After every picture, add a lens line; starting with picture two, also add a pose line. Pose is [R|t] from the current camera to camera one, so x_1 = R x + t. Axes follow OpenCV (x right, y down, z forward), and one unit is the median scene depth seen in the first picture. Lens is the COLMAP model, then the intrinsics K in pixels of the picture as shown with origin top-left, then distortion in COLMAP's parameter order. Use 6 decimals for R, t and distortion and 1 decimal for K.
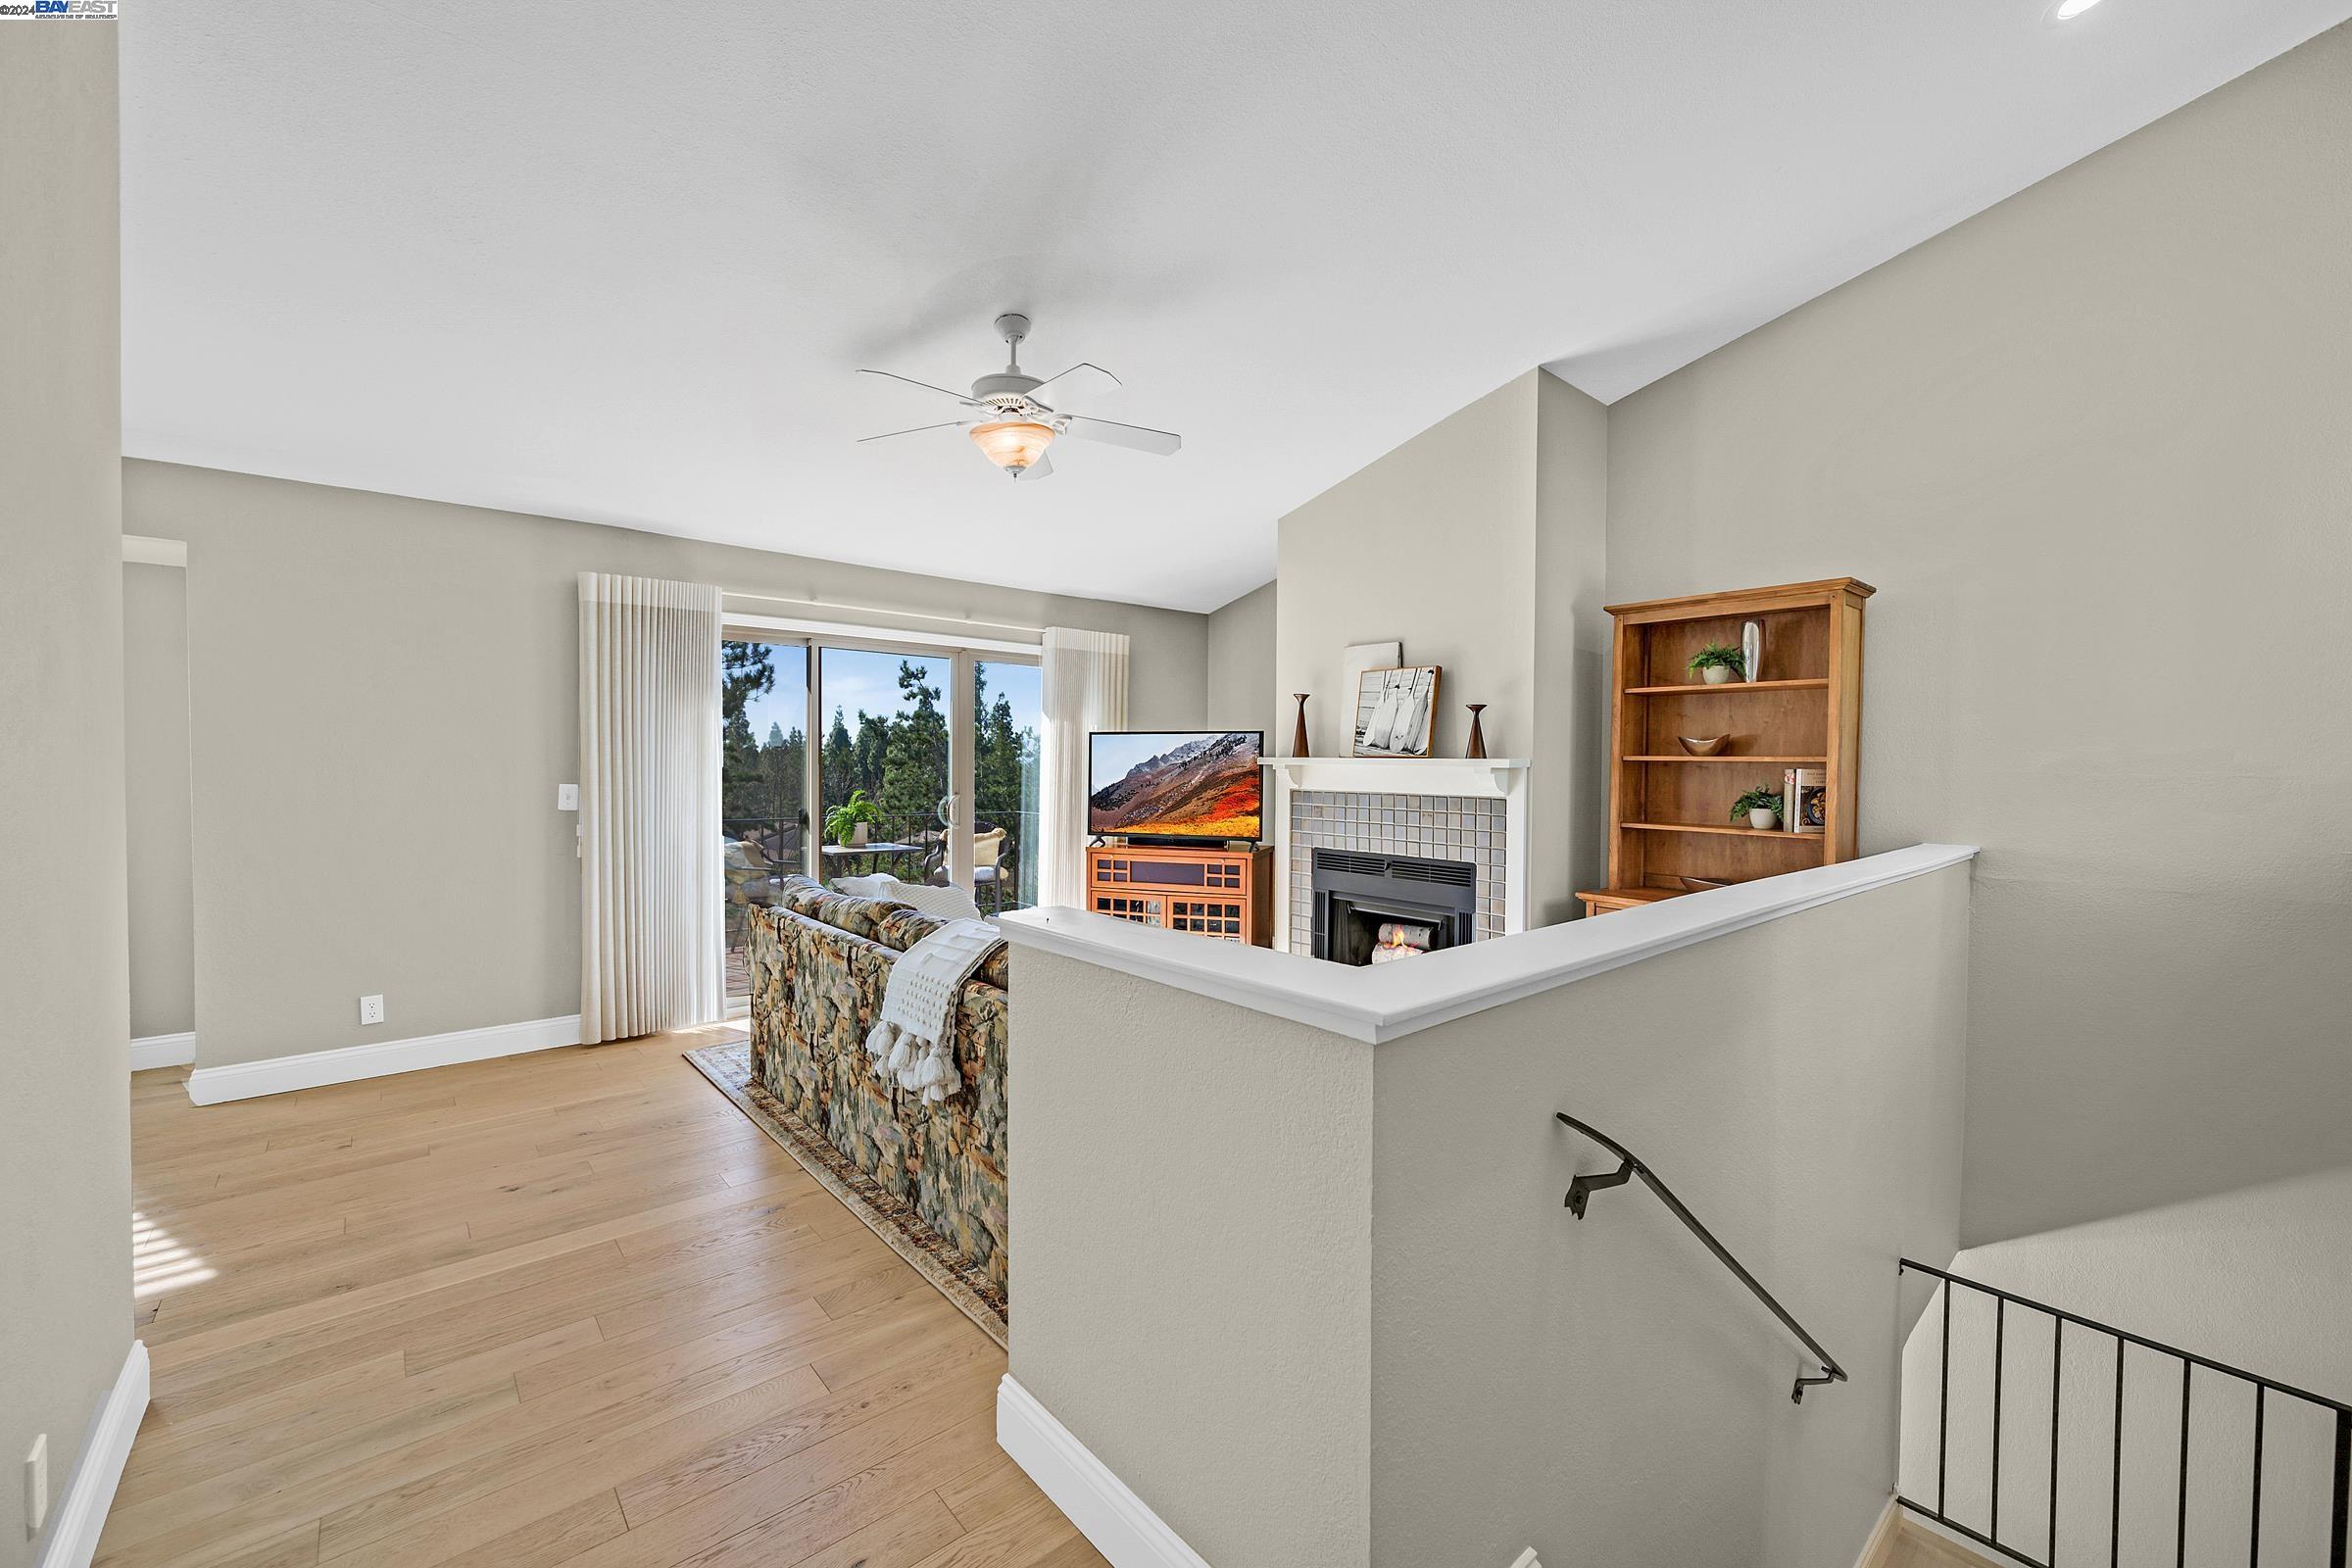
lens RADIAL K [[936.5, 0, 1185.2], [0, 936.5, 776.0], [0, 0, 1]] dist [-0.005171, 0.000078]
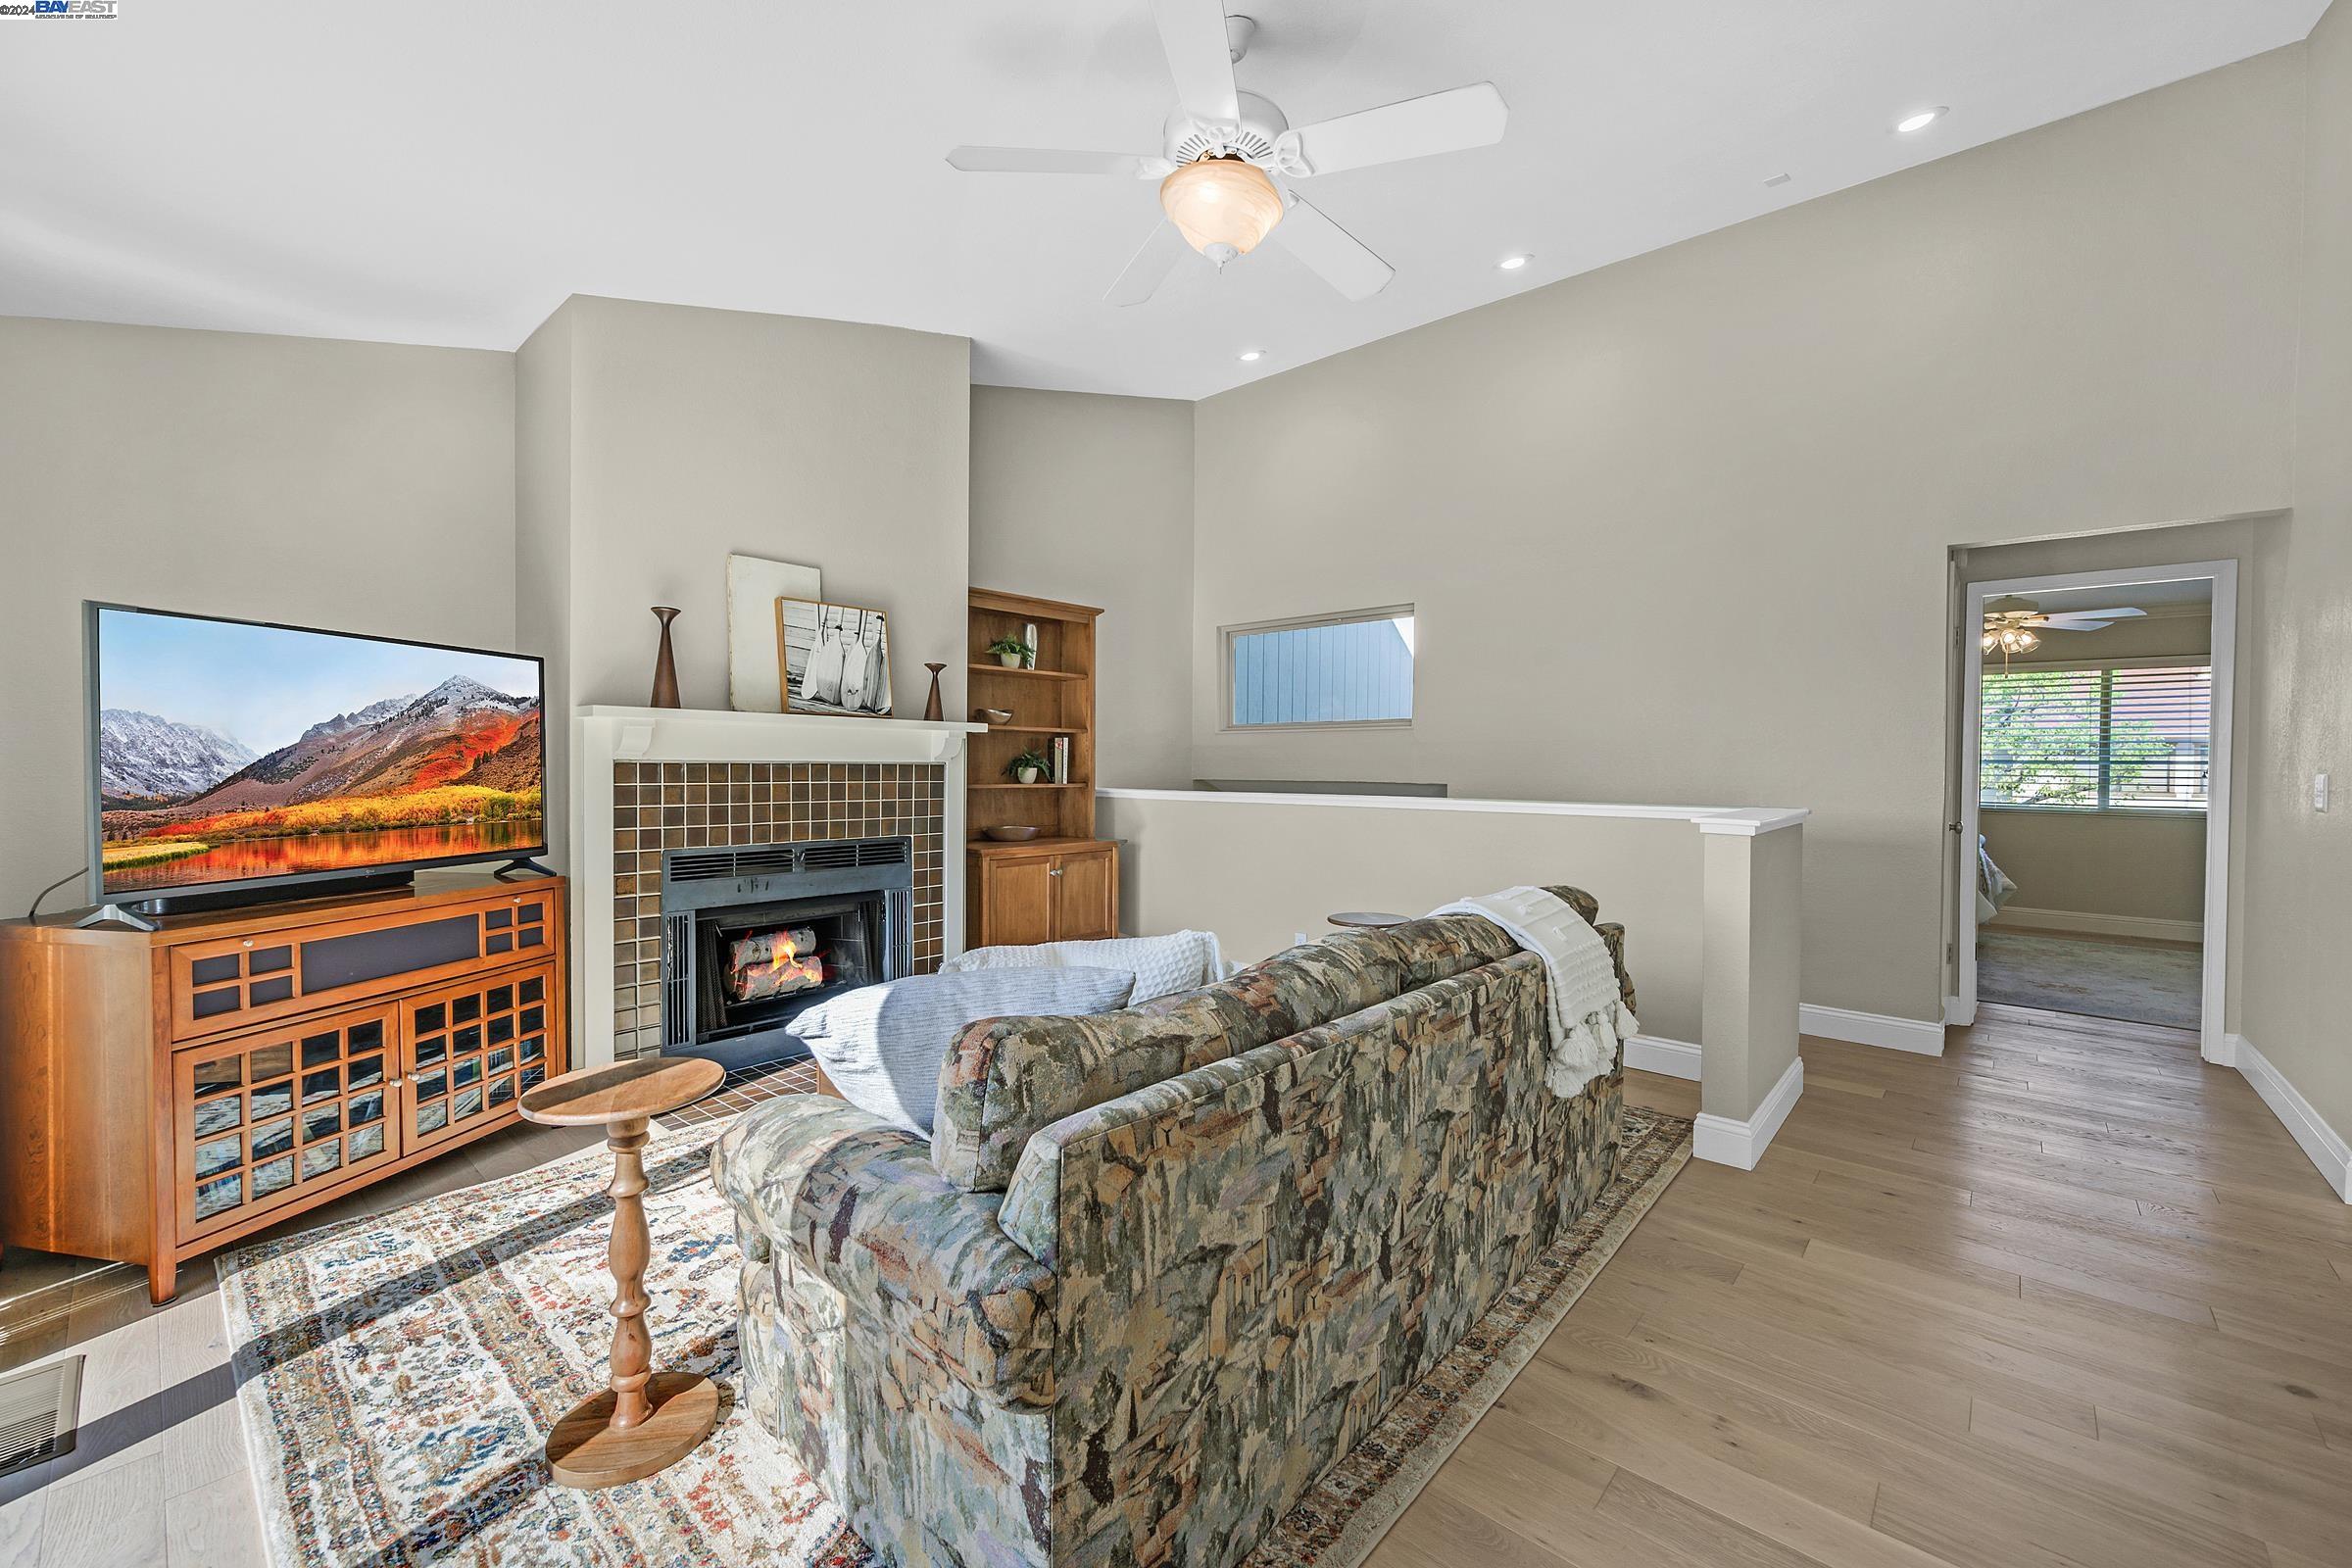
lens RADIAL K [[936.5, 0, 1185.2], [0, 936.5, 776.0], [0, 0, 1]] dist [-0.005171, 0.000078]
pose [[-0.123522, -0.023274, 0.992069, -0.603185], [0.007564, 0.999674, 0.024394, 0.013869], [-0.992313, 0.010517, -0.123306, 0.803687]]
